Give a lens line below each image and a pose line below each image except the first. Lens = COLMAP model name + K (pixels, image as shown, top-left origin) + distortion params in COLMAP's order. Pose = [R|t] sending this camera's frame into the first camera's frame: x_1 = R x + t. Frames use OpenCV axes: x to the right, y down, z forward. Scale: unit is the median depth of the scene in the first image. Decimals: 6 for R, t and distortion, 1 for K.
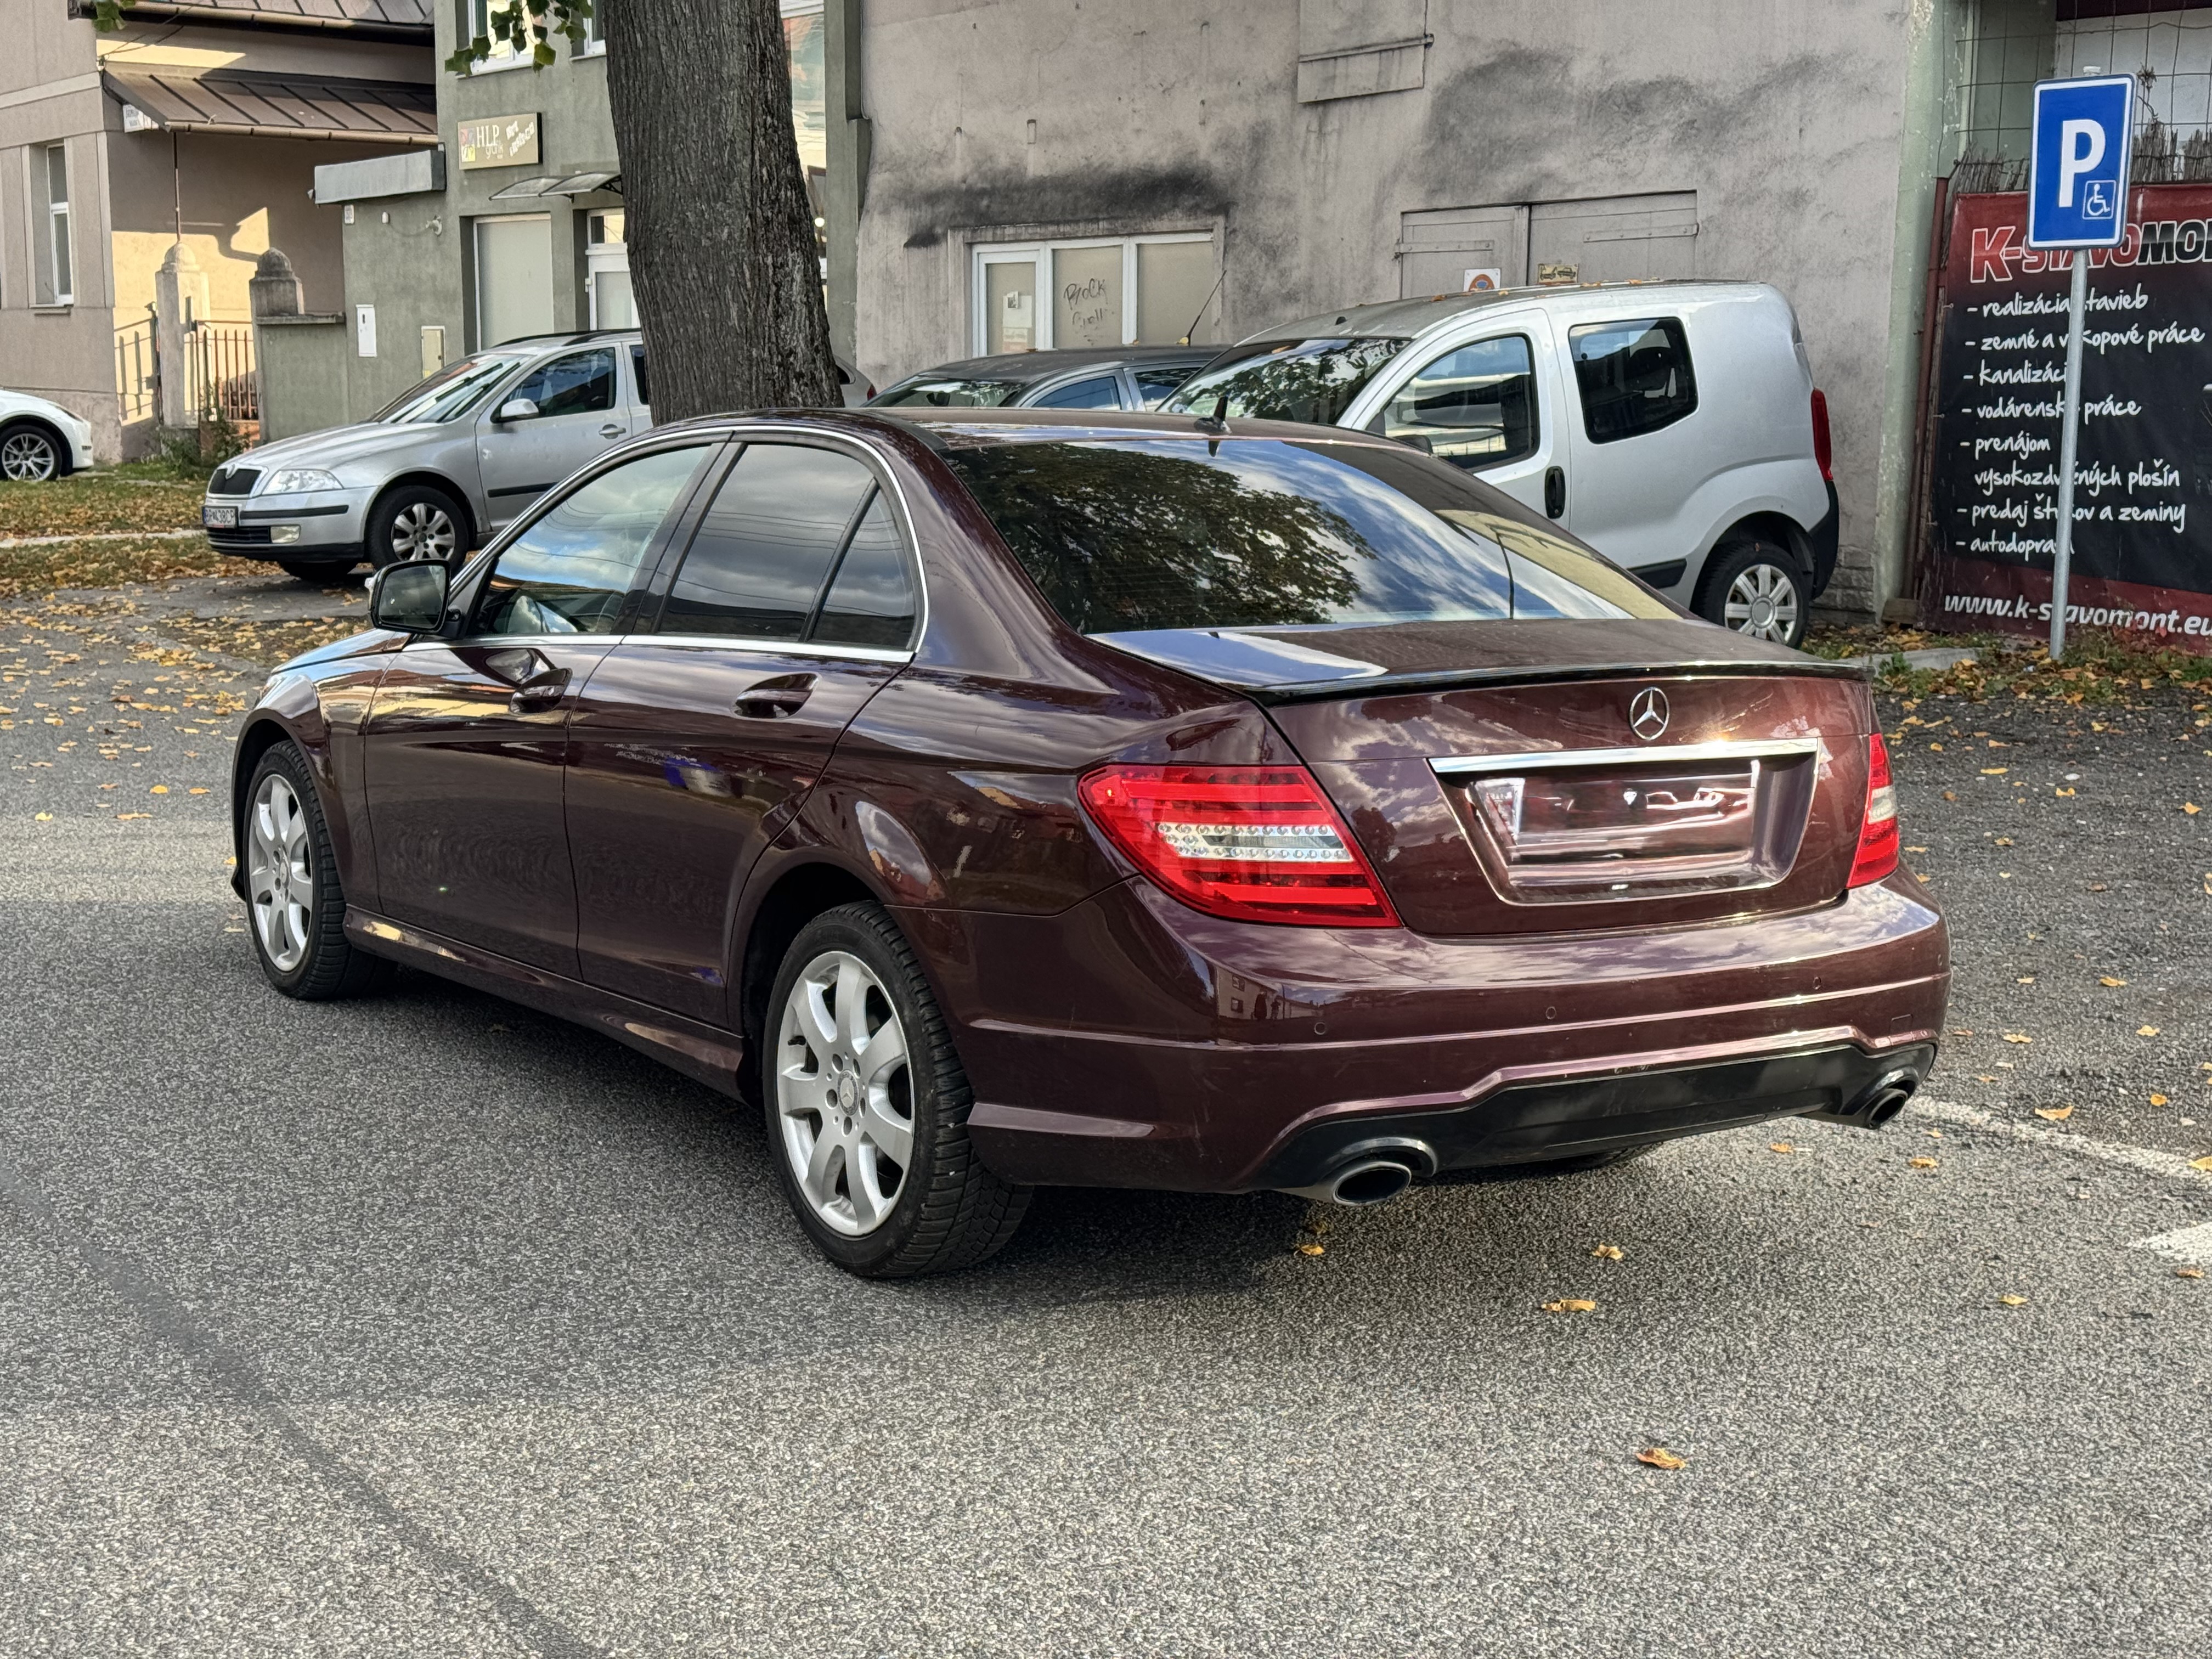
lens RADIAL K [[3073.3, 0, 1095.1], [0, 3073.3, 848.5], [0, 0, 1]] dist [0.119751, 0.000000]
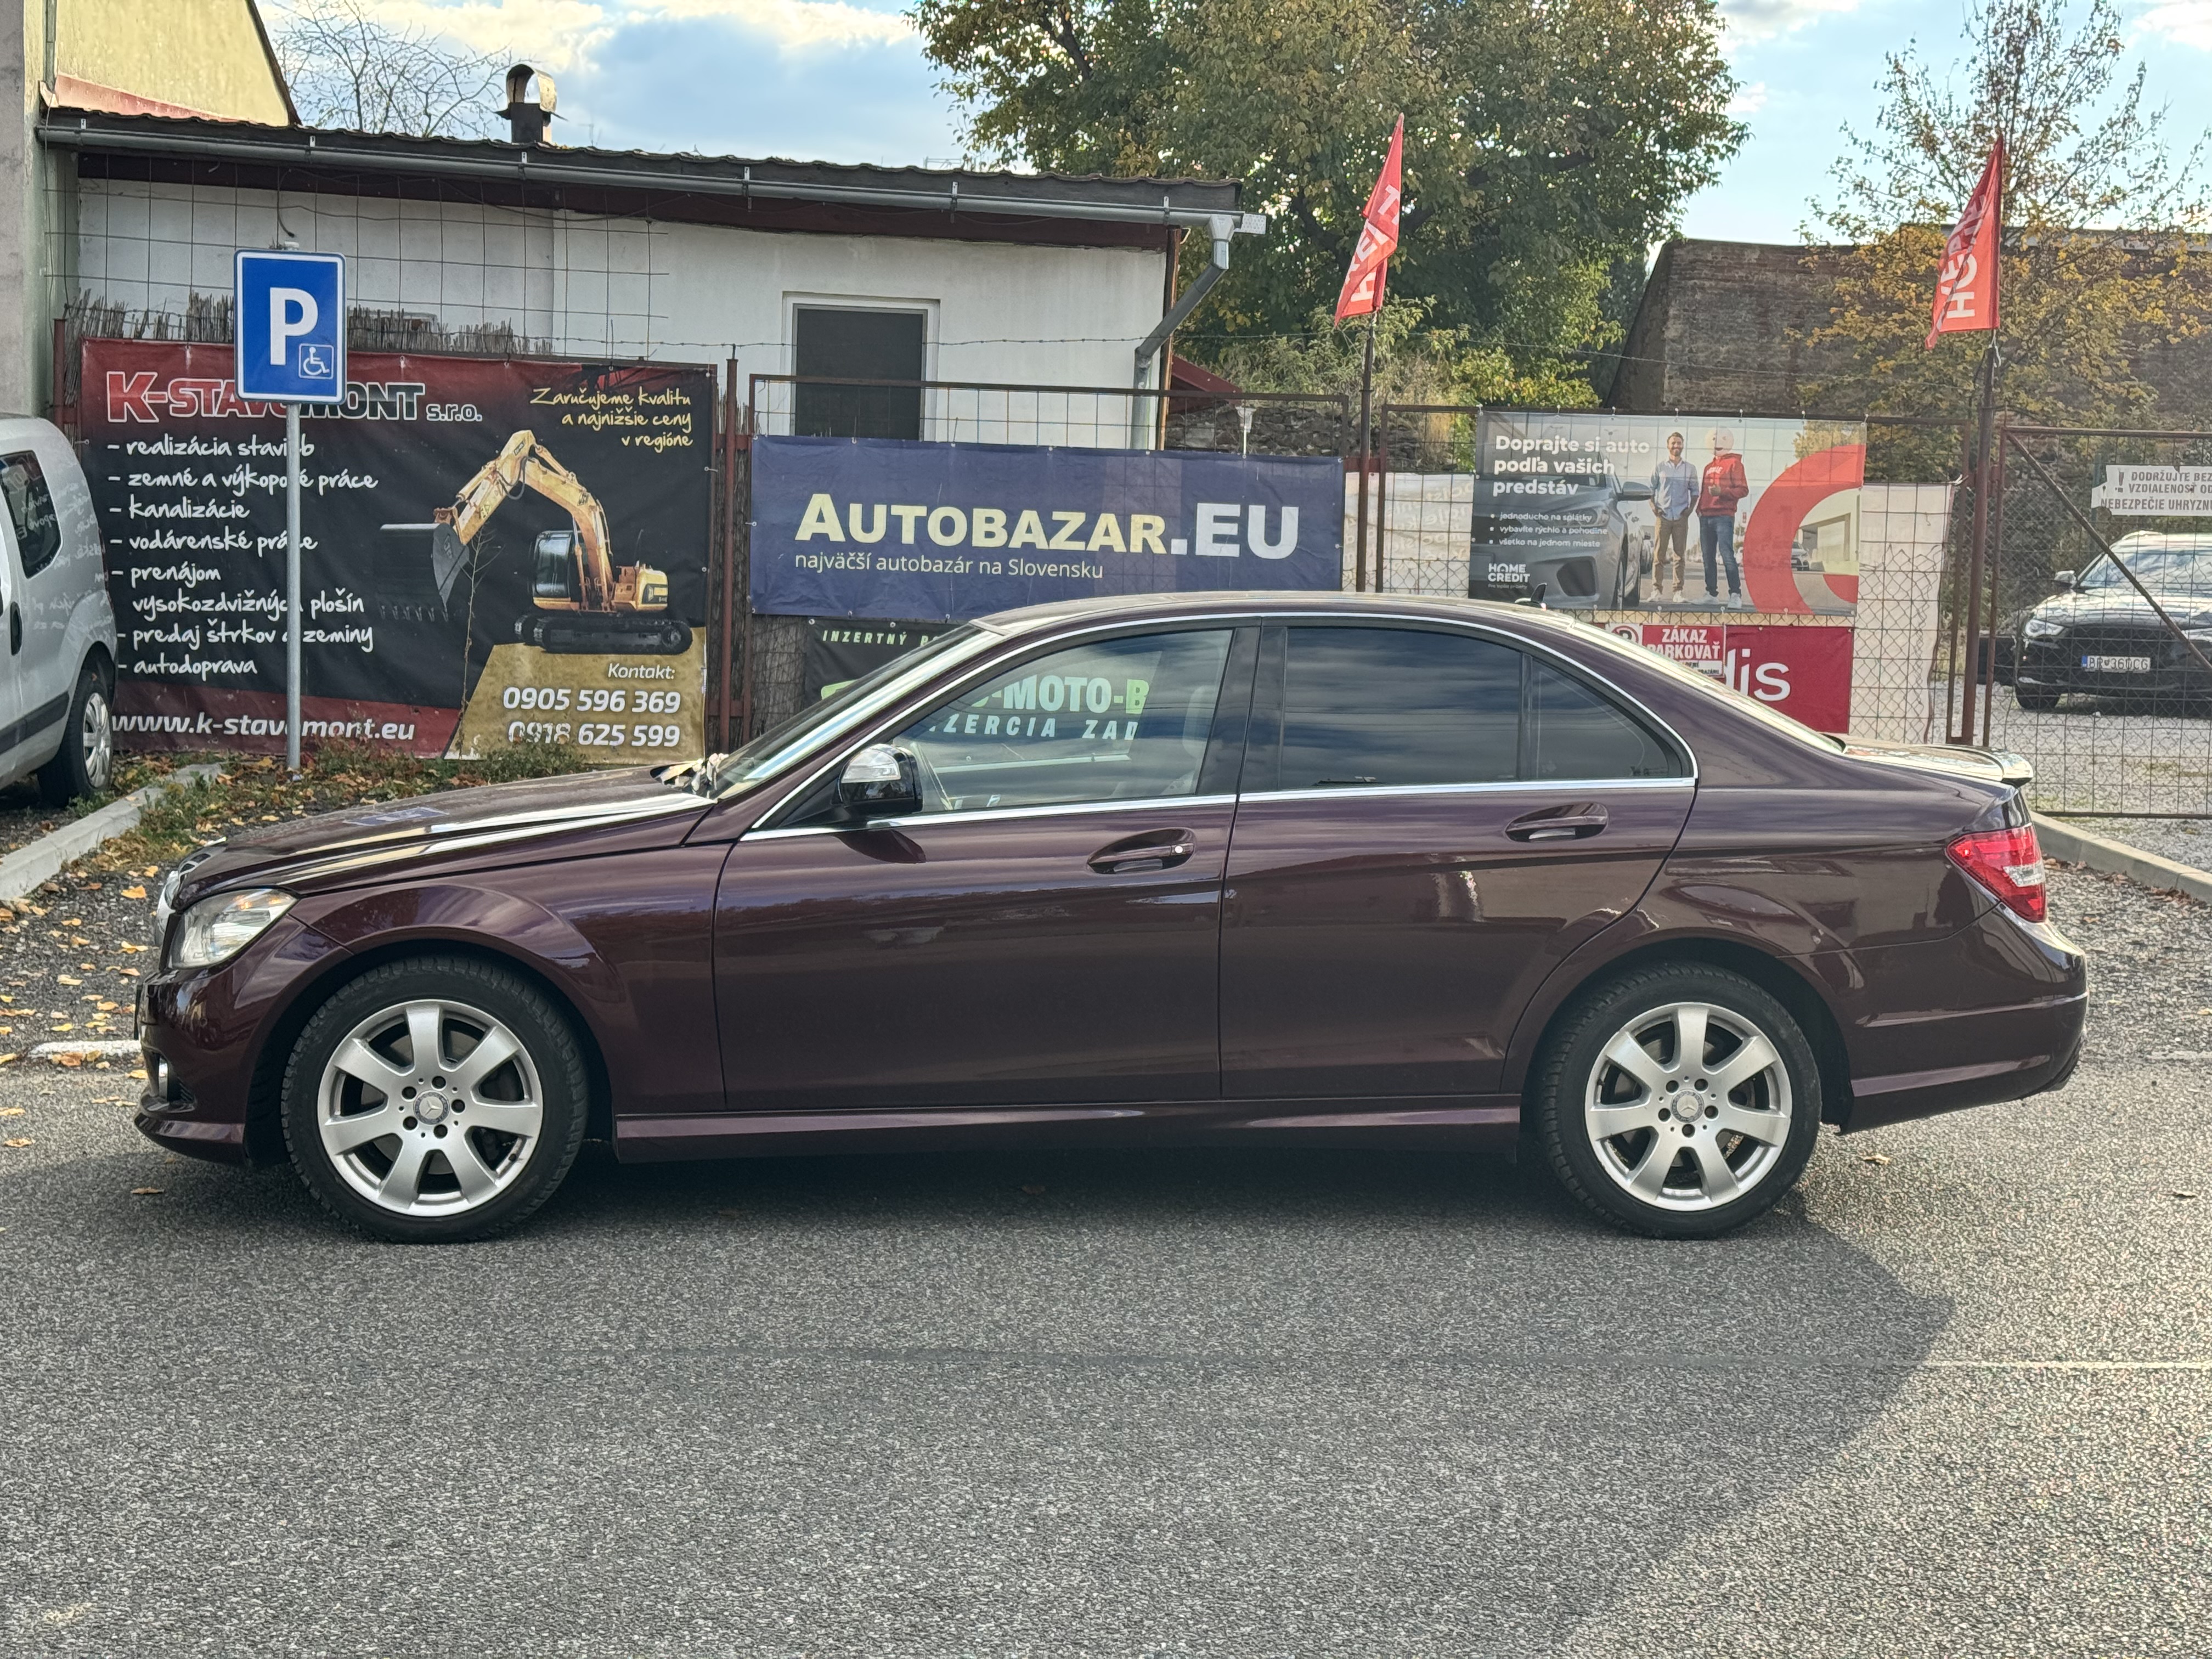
lens RADIAL K [[3073.3, 0, 1145.5], [0, 3073.3, 833.5], [0, 0, 1]] dist [0.119751, 0.000000]
pose [[0.461691, -0.086278, 0.882835, -0.512604], [0.112671, 0.992901, 0.038112, -0.044028], [-0.879856, 0.081874, 0.468135, 0.209031]]
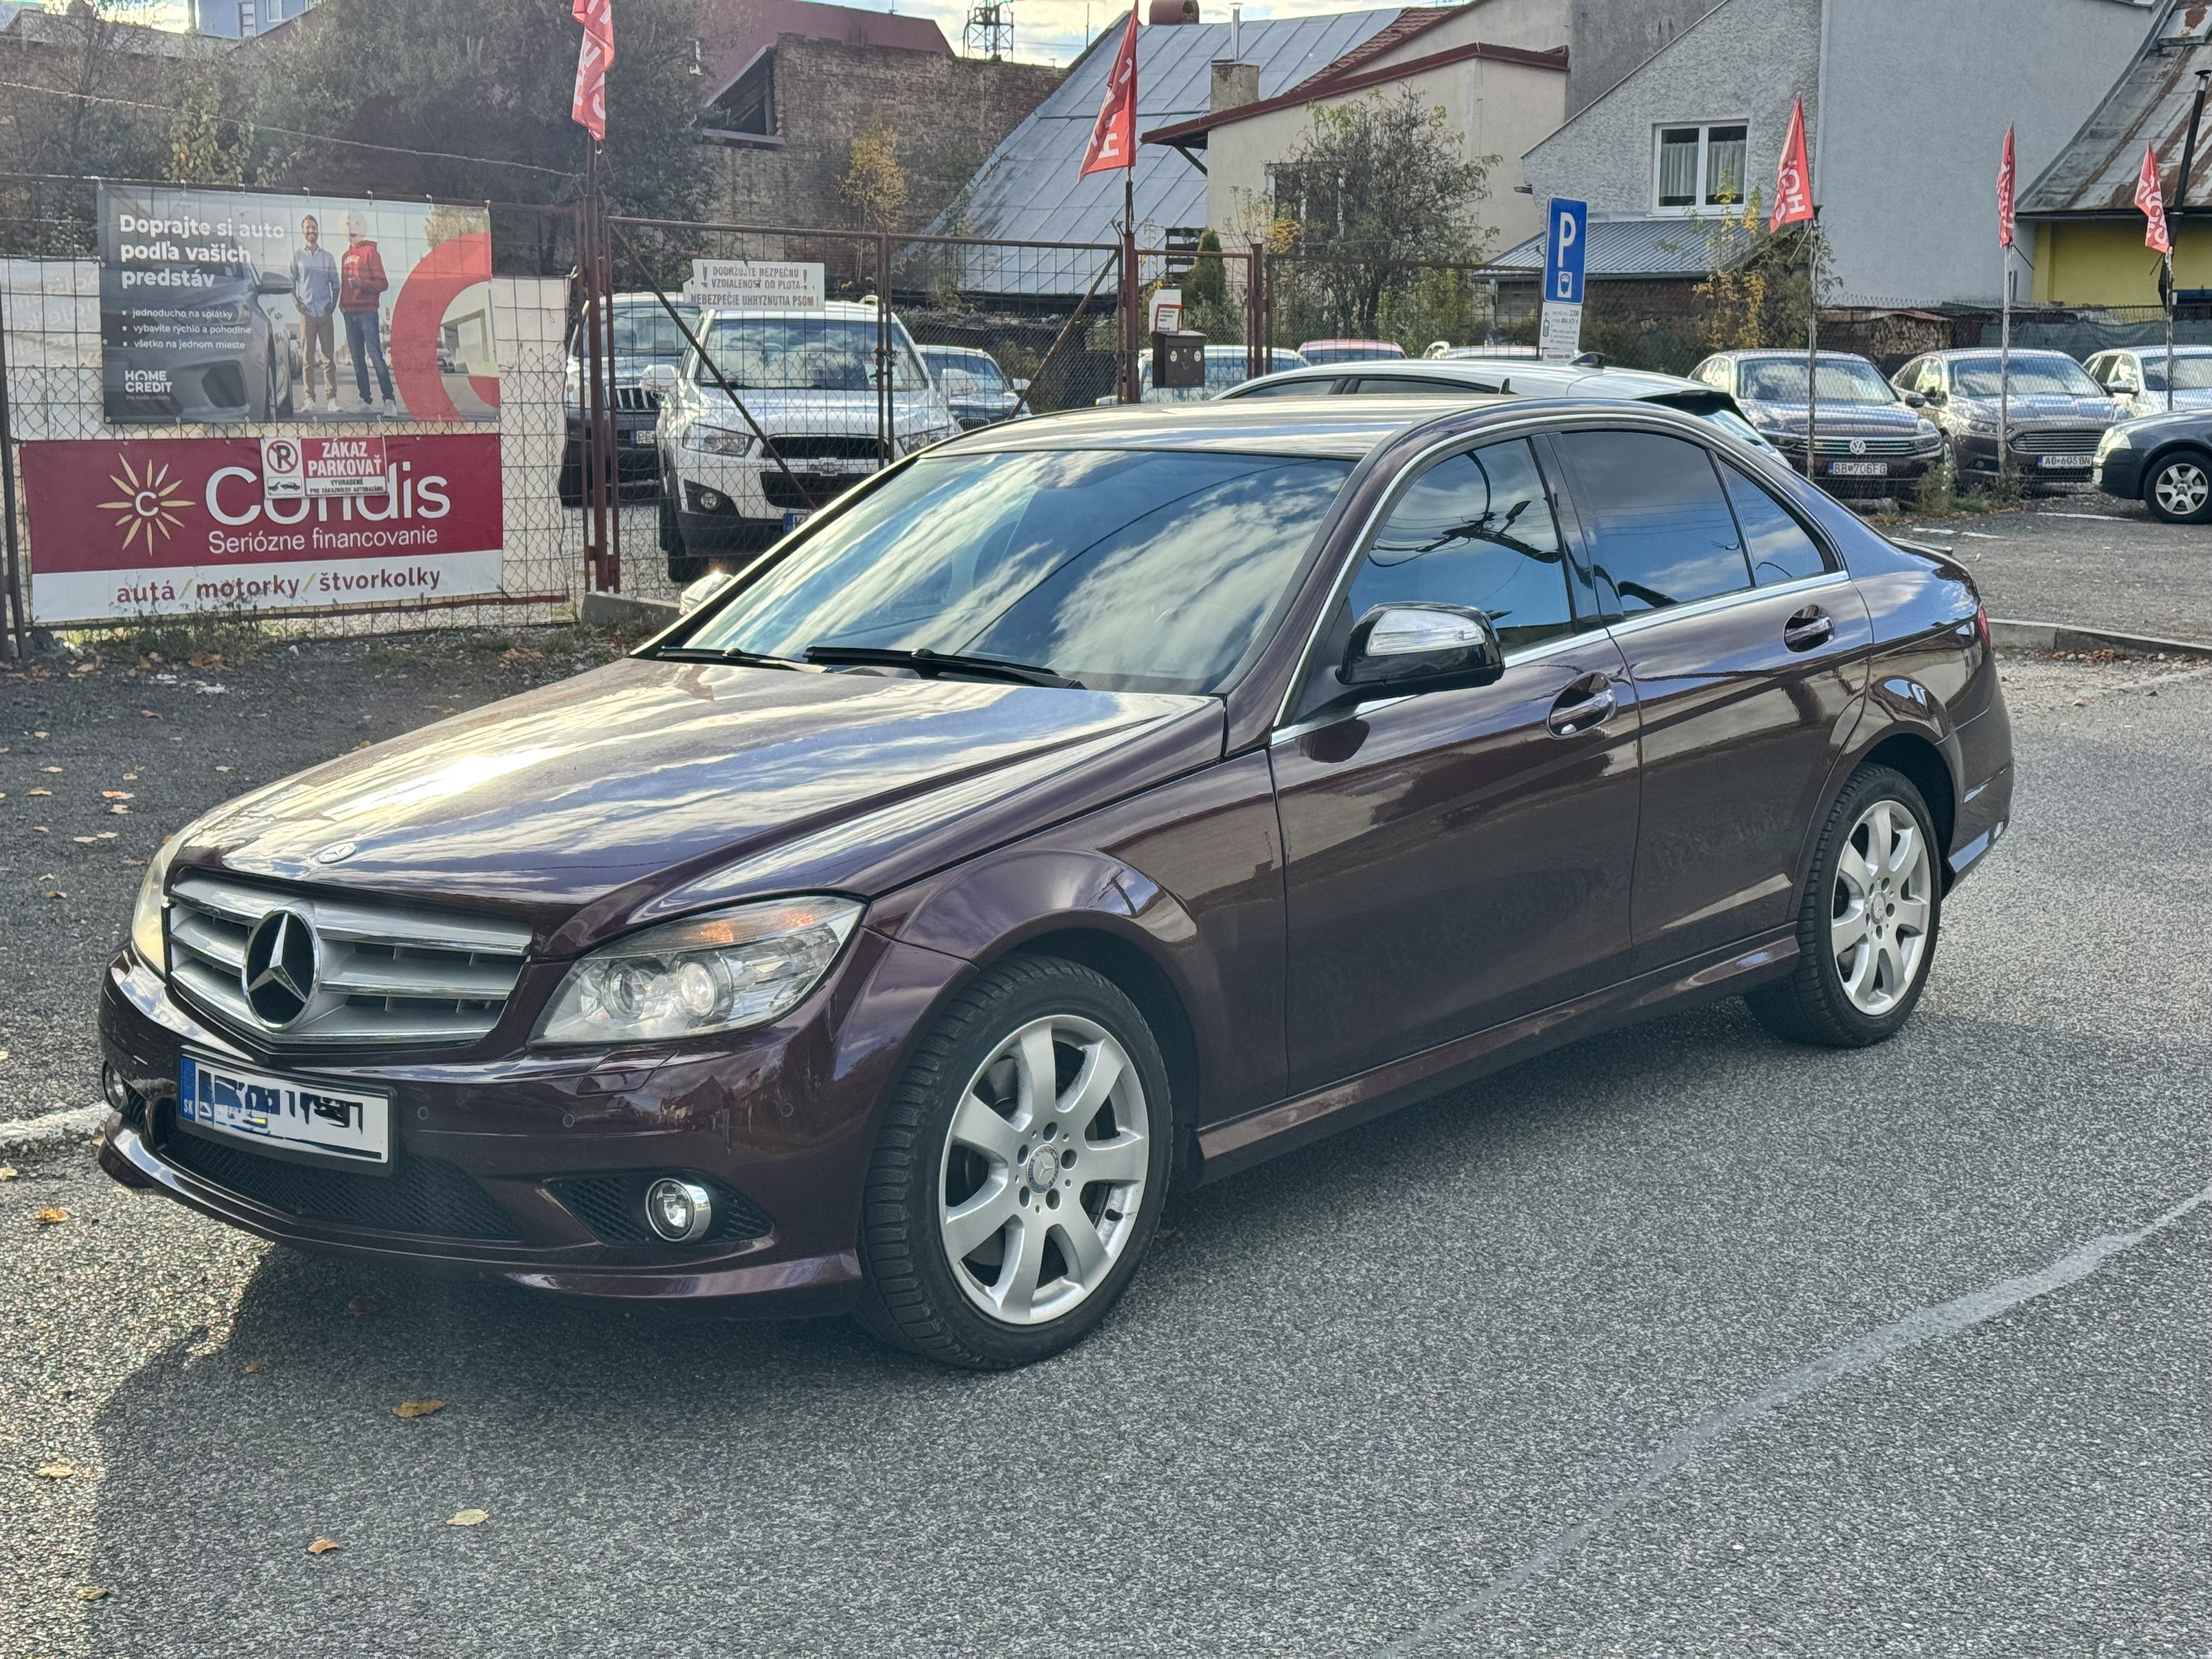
lens RADIAL K [[3088.6, 0, 1129.3], [0, 3088.6, 815.3], [0, 0, 1]] dist [0.121750, 0.000000]
pose [[-0.299589, -0.149041, 0.942355, -0.459716], [0.139126, 0.970340, 0.197697, -0.099950], [-0.943870, 0.190334, -0.269968, 0.614405]]
